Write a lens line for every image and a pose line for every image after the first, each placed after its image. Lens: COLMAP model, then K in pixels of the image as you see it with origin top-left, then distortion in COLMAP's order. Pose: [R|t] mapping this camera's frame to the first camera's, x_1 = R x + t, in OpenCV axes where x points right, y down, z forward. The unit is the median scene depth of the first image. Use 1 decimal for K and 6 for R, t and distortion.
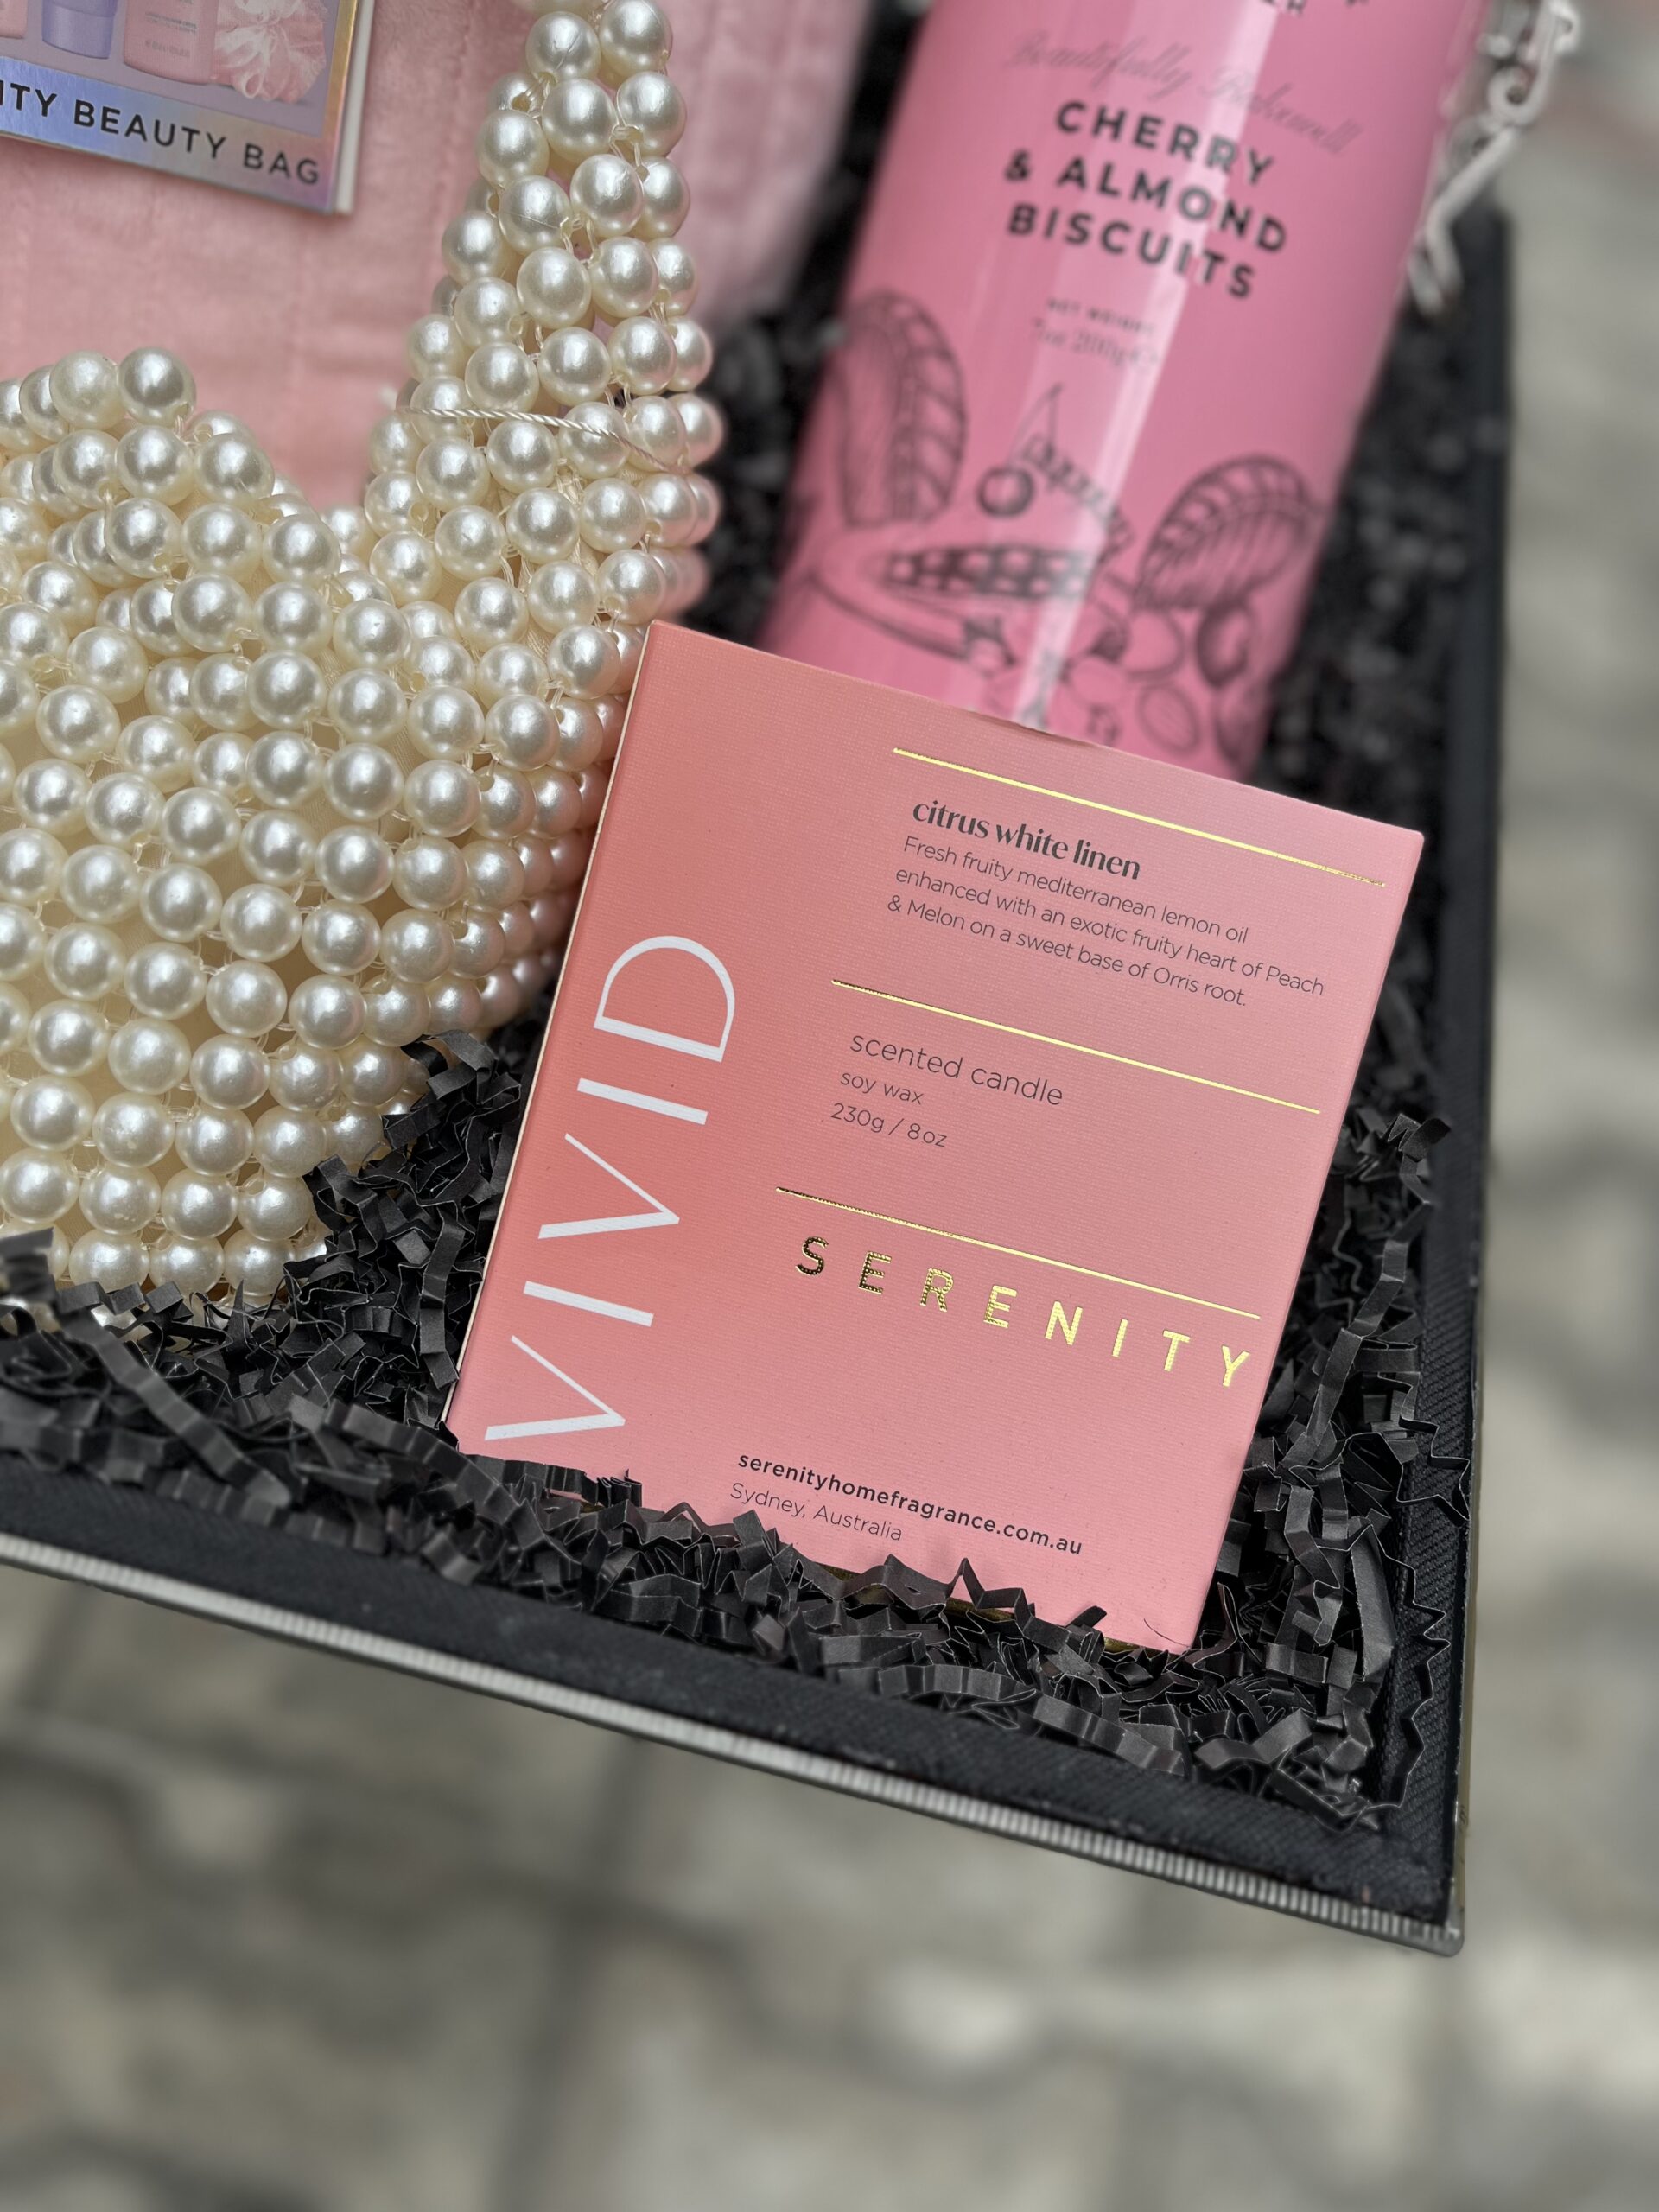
lens RADIAL K [[1744.5, 0, 829.5], [0, 1744.5, 1106.0], [0, 0, 1]] dist [0.050463, -0.105298]
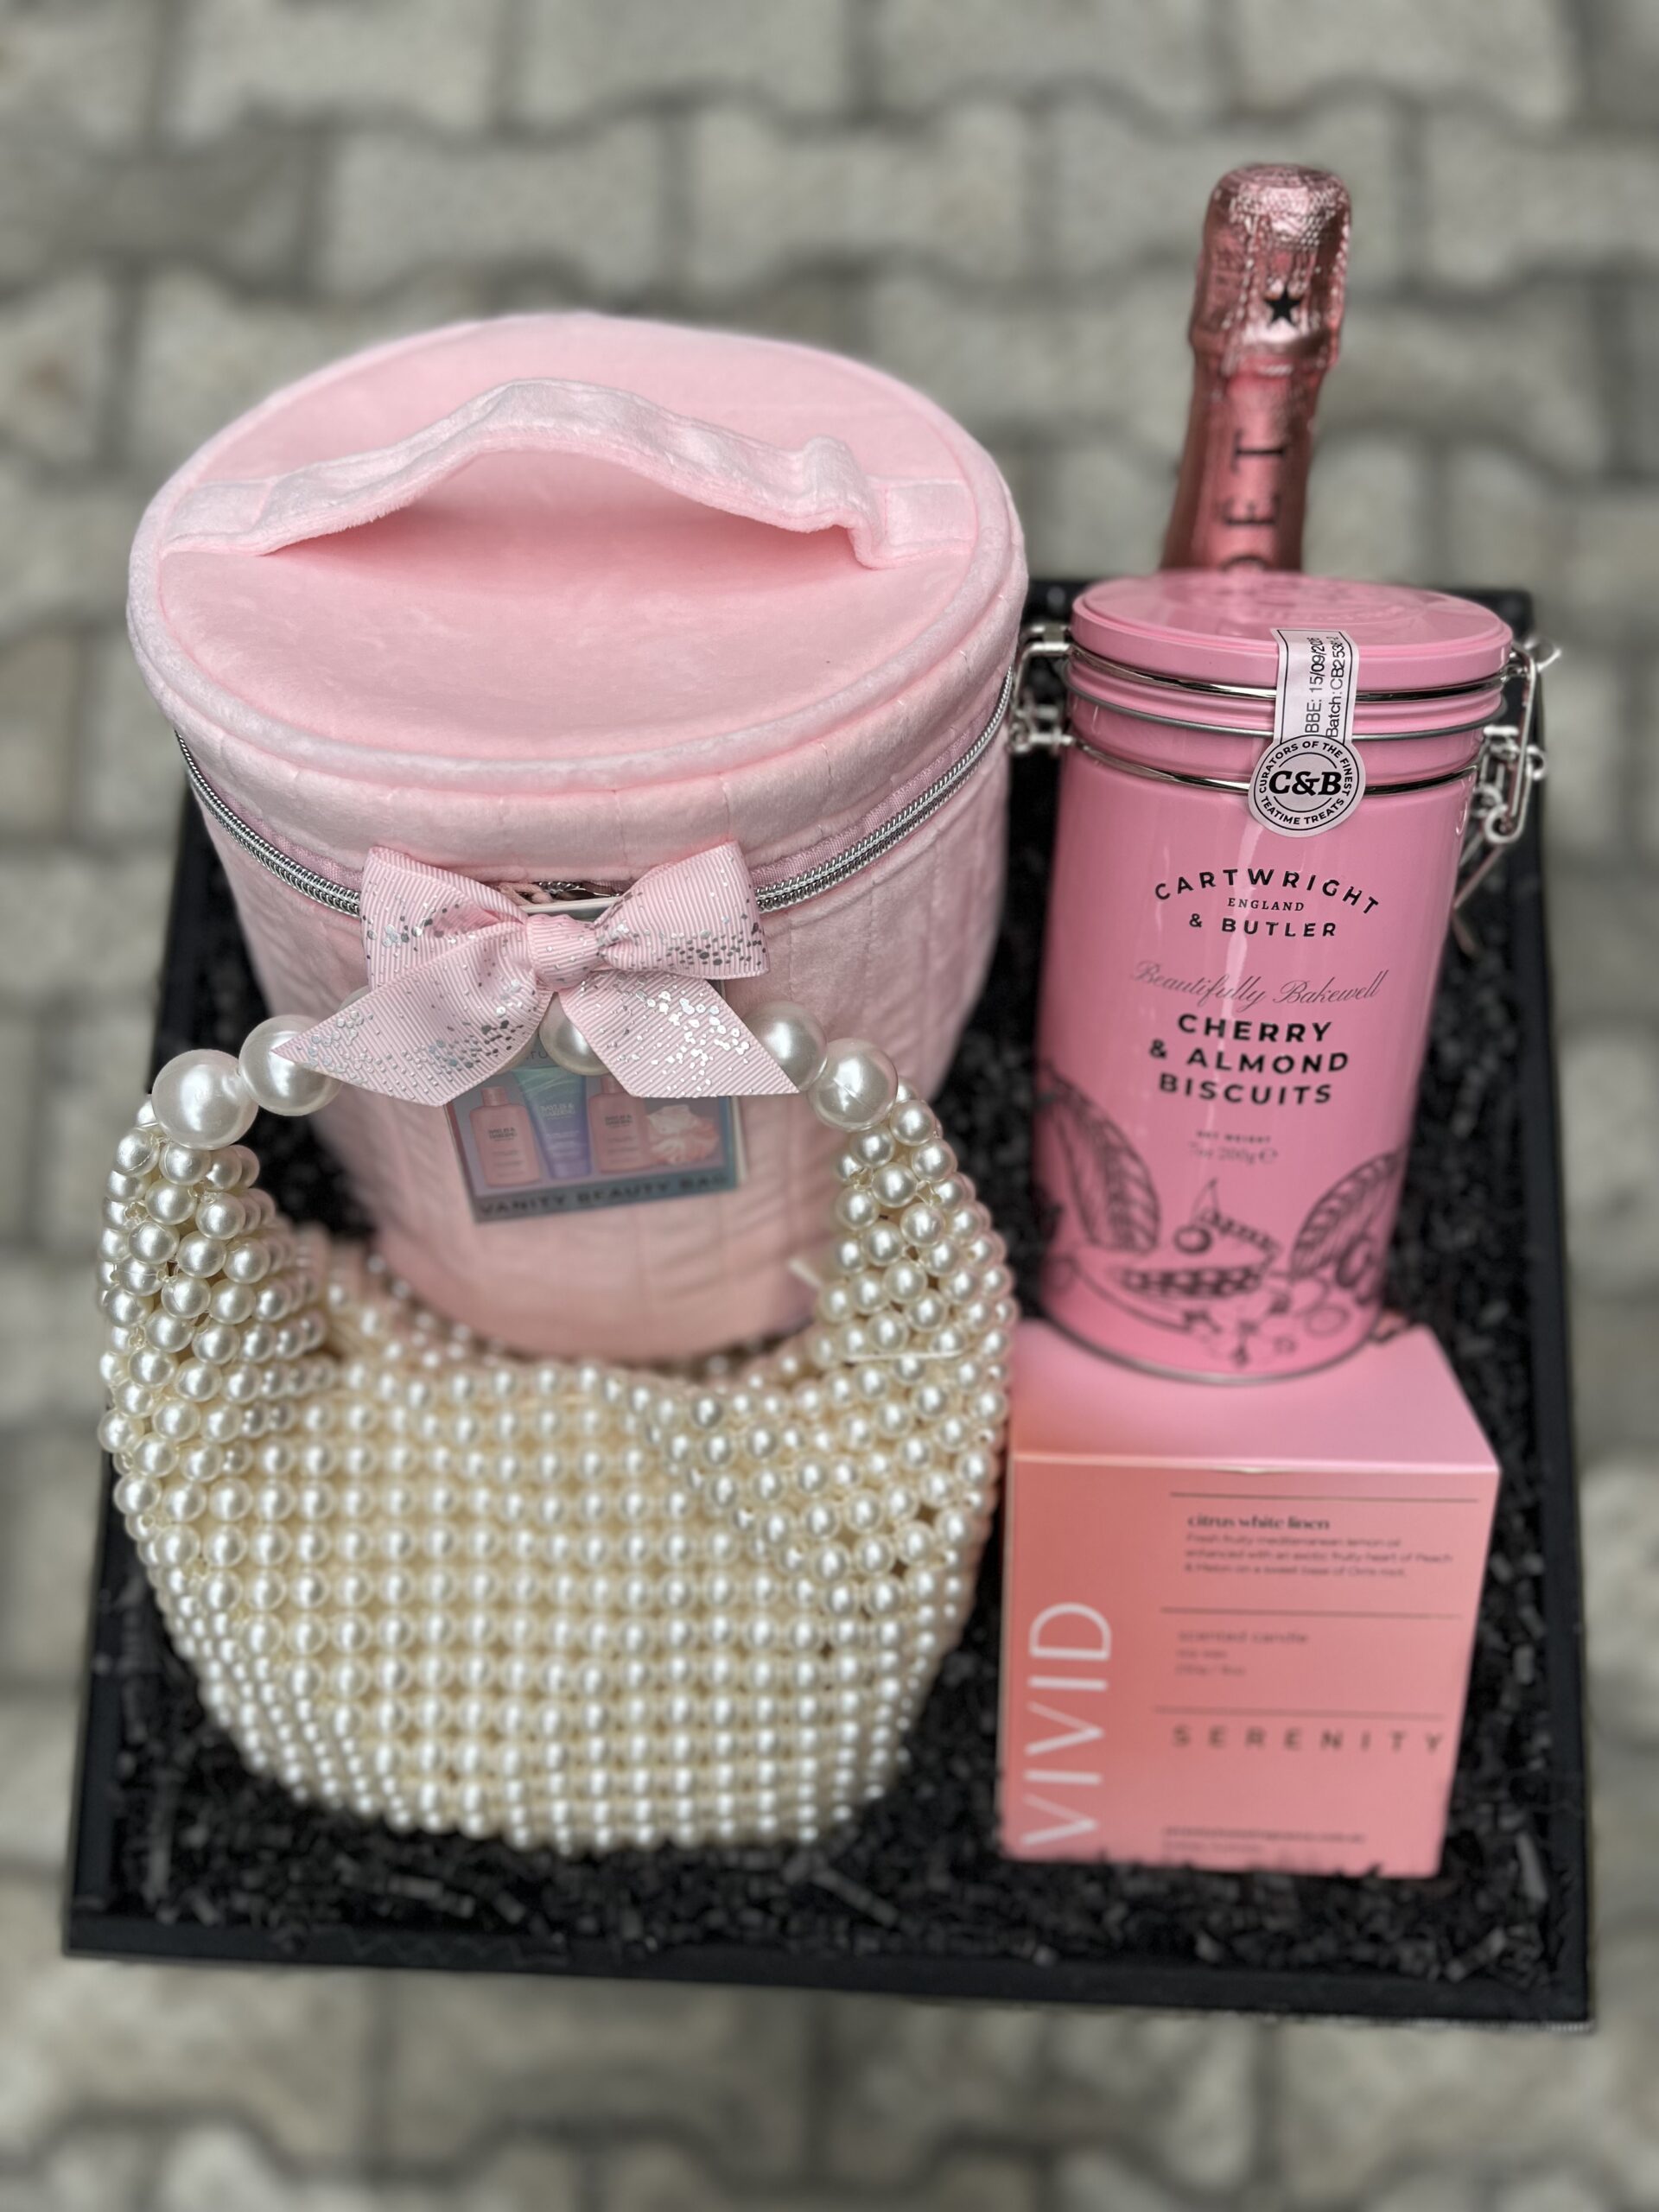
lens RADIAL K [[1718.9, 0, 815.4], [0, 1718.9, 1110.9], [0, 0, 1]] dist [0.031801, -0.078283]
pose [[0.959091, -0.220222, -0.177894, 0.084319], [0.264485, 0.921115, 0.285647, -1.085058], [0.100954, -0.321012, 0.941679, -0.476828]]
